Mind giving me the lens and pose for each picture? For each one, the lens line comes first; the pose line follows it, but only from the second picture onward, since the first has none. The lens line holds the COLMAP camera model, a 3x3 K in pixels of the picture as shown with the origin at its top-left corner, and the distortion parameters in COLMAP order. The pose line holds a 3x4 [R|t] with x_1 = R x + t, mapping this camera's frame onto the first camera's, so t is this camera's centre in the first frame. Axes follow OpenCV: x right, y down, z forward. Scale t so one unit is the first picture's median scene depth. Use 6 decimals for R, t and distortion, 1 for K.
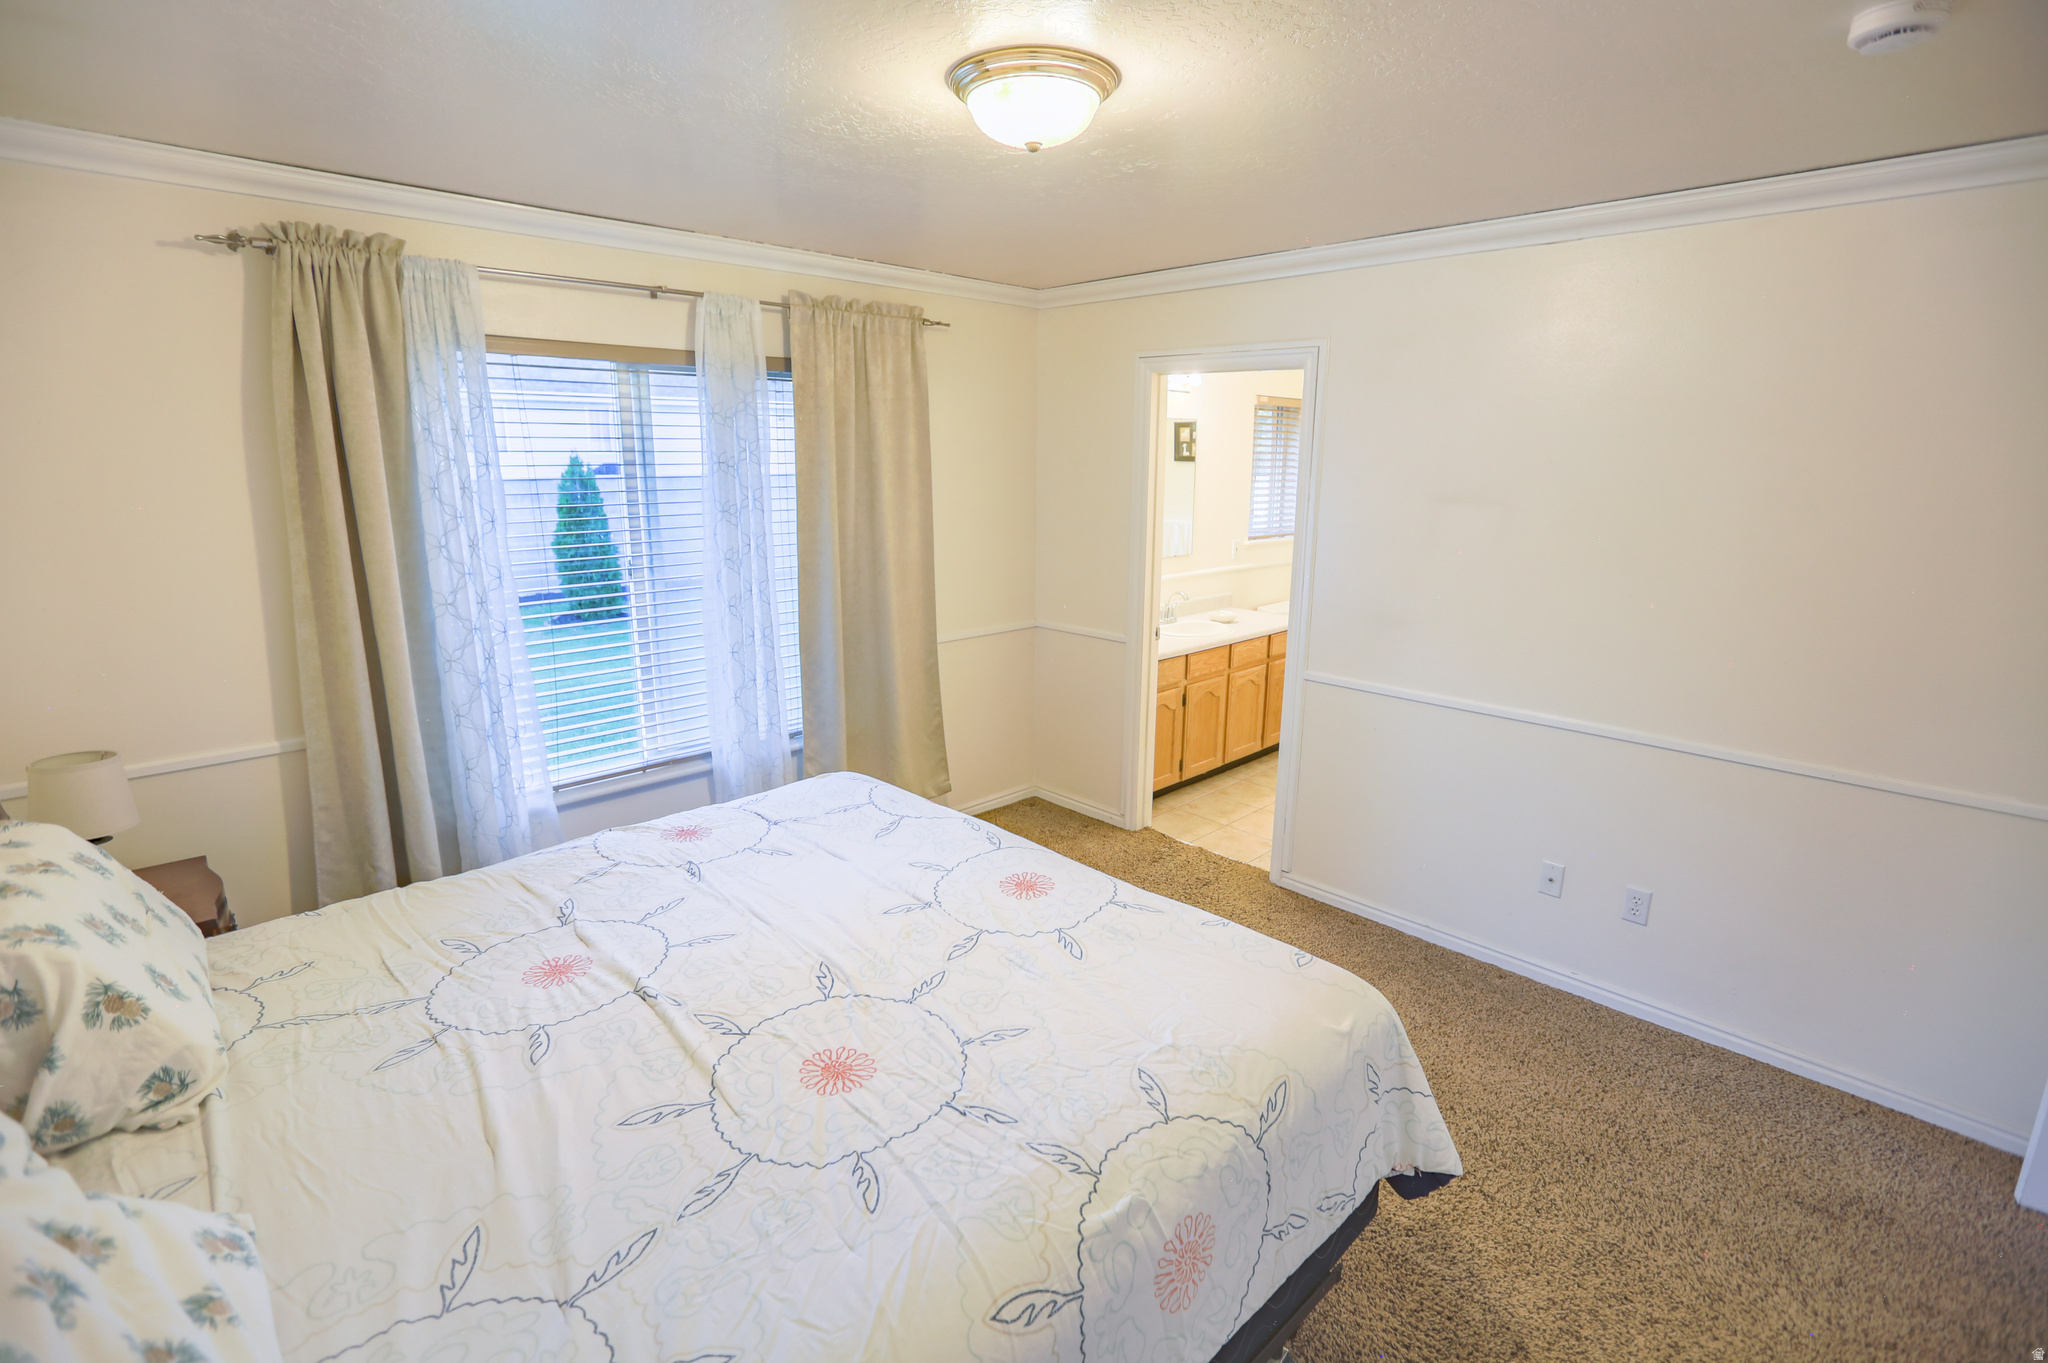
lens RADIAL K [[946.2, 0, 1026.6], [0, 946.2, 669.2], [0, 0, 1]] dist [-0.037687, 0.010465]
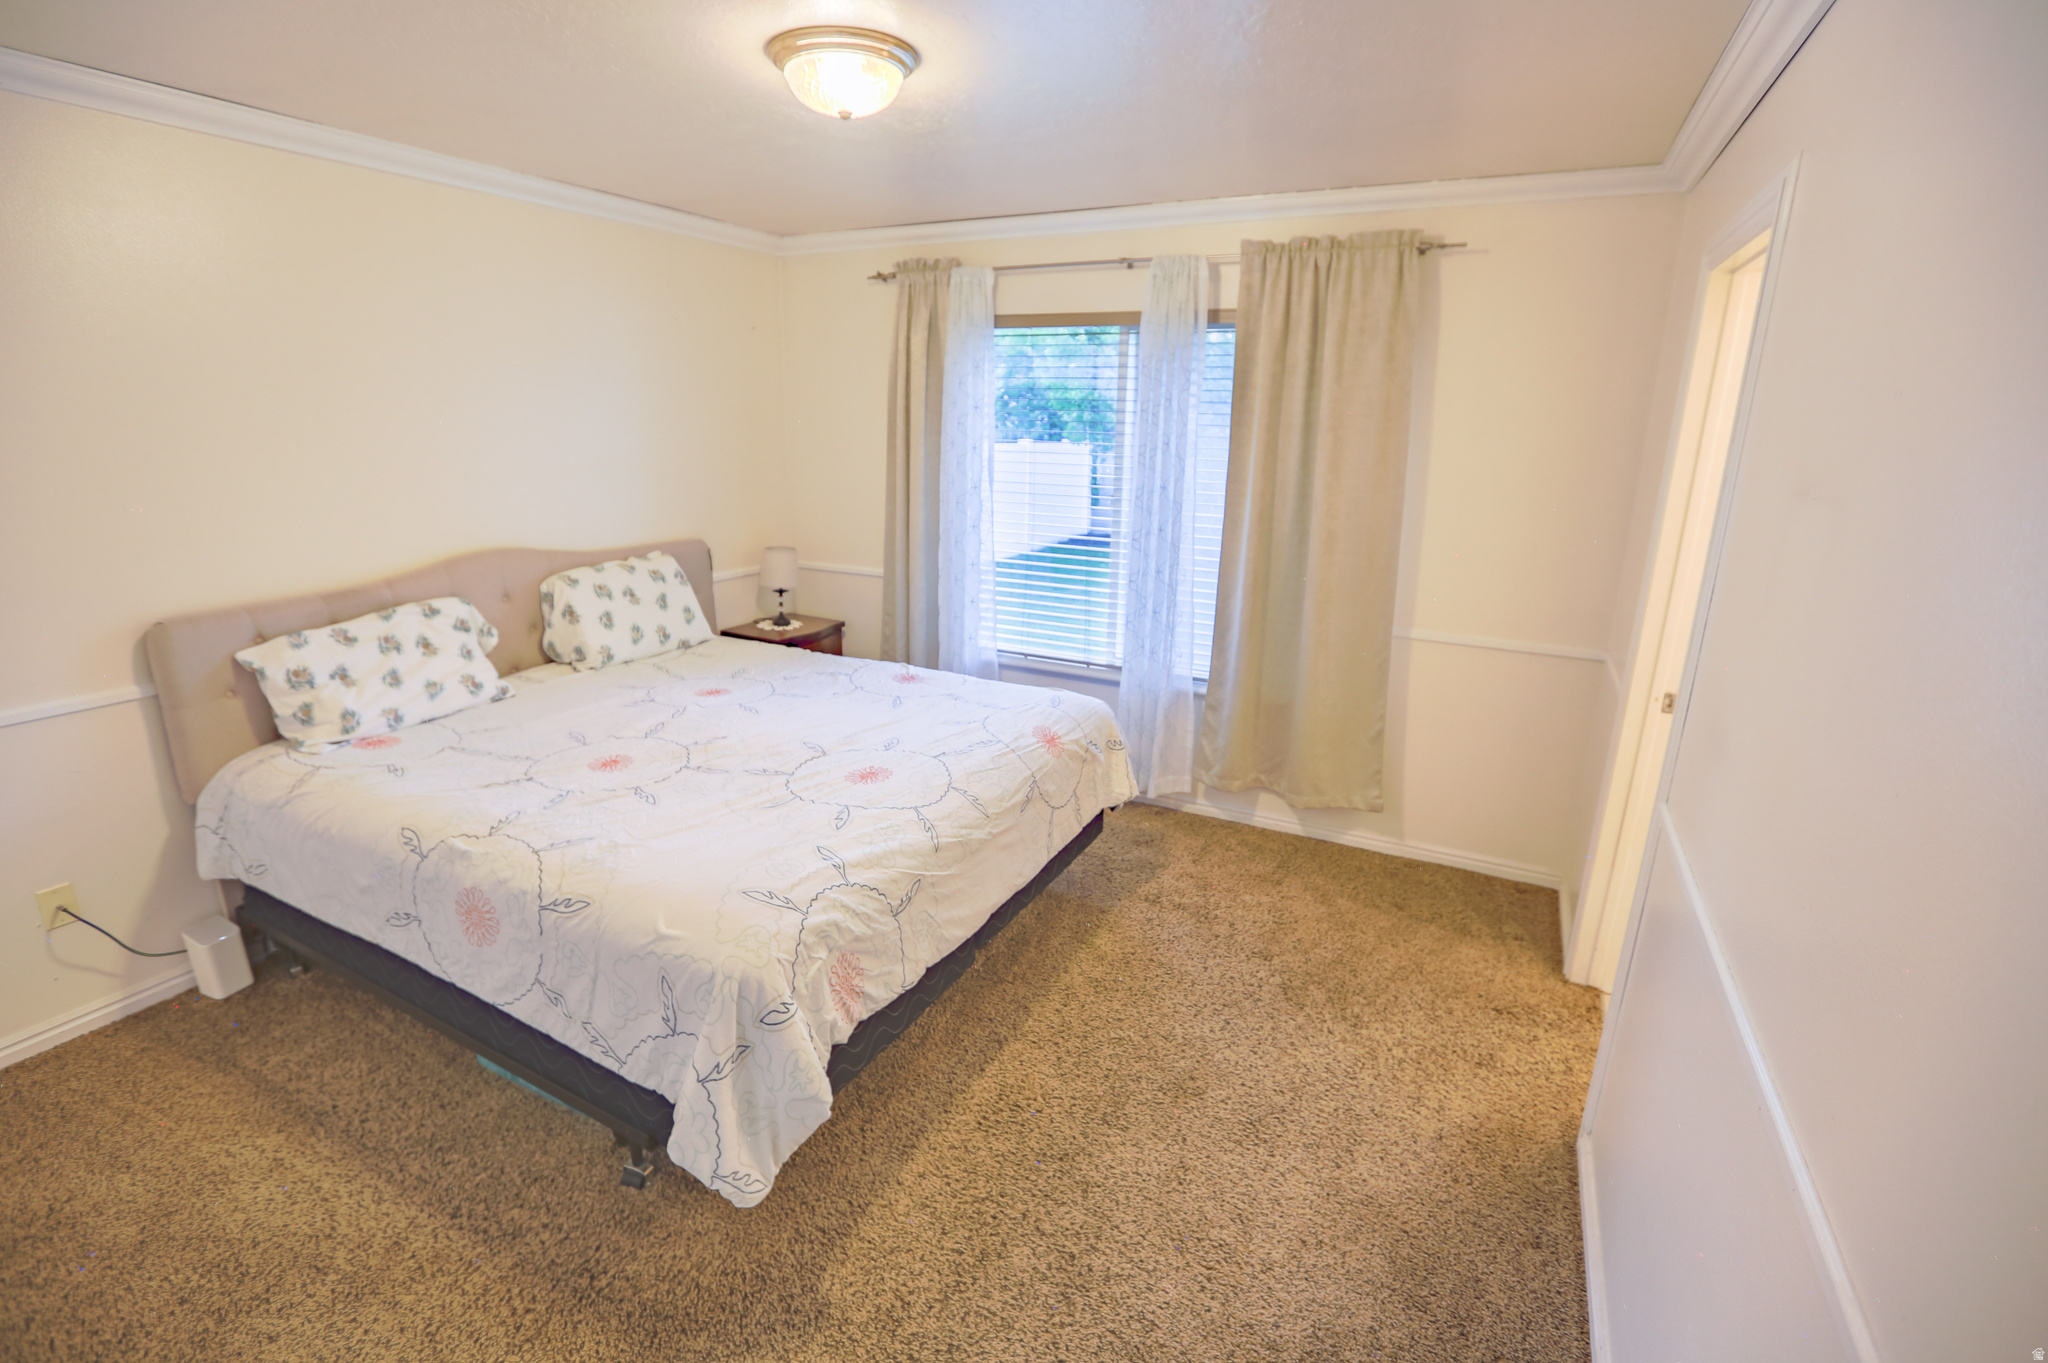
lens RADIAL K [[946.2, 0, 1022.8], [0, 946.2, 676.4], [0, 0, 1]] dist [-0.037687, 0.010465]
pose [[0.307918, 0.255827, -0.916373, 1.018696], [-0.225290, 0.955383, 0.191017, -0.138193], [0.924354, 0.147632, 0.351815, 0.715941]]
